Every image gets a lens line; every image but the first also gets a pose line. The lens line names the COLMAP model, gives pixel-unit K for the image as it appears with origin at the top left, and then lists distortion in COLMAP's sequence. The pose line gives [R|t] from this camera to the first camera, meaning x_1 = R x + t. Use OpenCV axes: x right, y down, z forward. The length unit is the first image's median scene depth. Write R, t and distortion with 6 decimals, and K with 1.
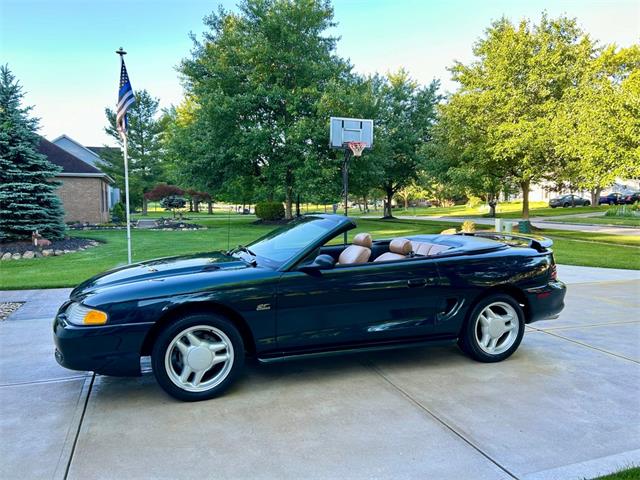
lens RADIAL K [[486.5, 0, 321.7], [0, 486.5, 240.5], [0, 0, 1]] dist [0.051307, -0.060969]
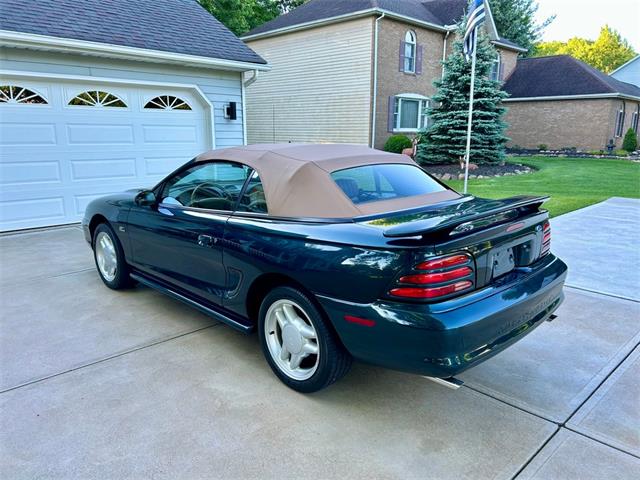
lens RADIAL K [[486.5, 0, 317.0], [0, 486.5, 241.3], [0, 0, 1]] dist [0.051307, -0.060969]
pose [[0.414776, 0.204329, -0.886685, 0.276293], [-0.065110, 0.978628, 0.195059, -0.022808], [0.907591, -0.023174, 0.419215, 0.230613]]
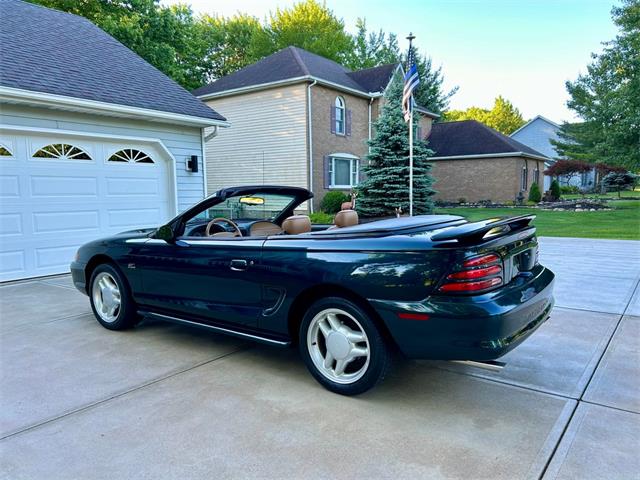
lens RADIAL K [[486.5, 0, 316.6], [0, 486.5, 244.3], [0, 0, 1]] dist [0.051307, -0.060969]
pose [[0.552754, 0.082820, -0.829219, 0.274682], [-0.043571, 0.996561, 0.070489, -0.004592], [0.832205, -0.002834, 0.554461, 0.177056]]
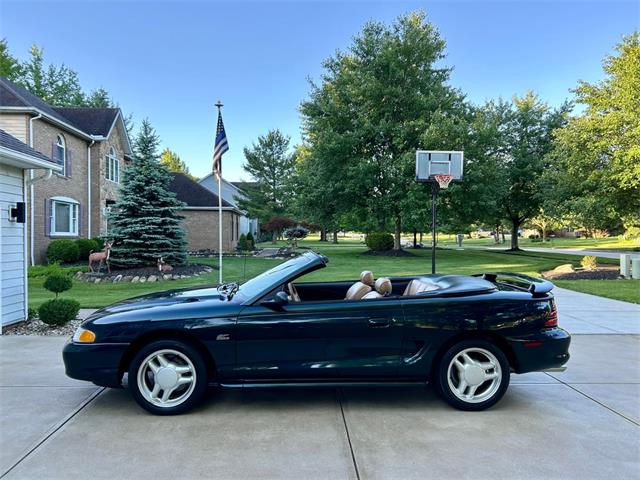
lens RADIAL K [[486.5, 0, 318.9], [0, 486.5, 240.8], [0, 0, 1]] dist [0.051307, -0.060969]
pose [[0.959130, 0.010128, -0.282785, 0.100907], [-0.026540, 0.998174, -0.054267, -0.007312], [0.281719, 0.059554, 0.957647, -0.007031]]
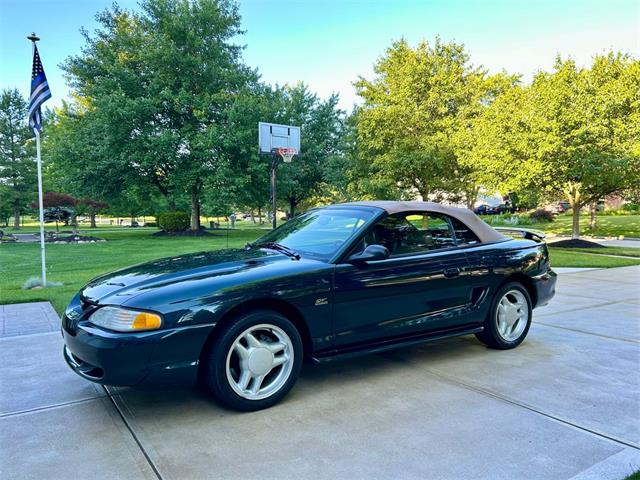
lens RADIAL K [[486.5, 0, 321.7], [0, 486.5, 238.6], [0, 0, 1]] dist [0.051307, -0.060969]
pose [[0.972535, -0.017708, 0.232082, -0.082152], [0.025015, 0.999278, -0.028581, 0.010767], [-0.231409, 0.033601, 0.972276, 0.023836]]
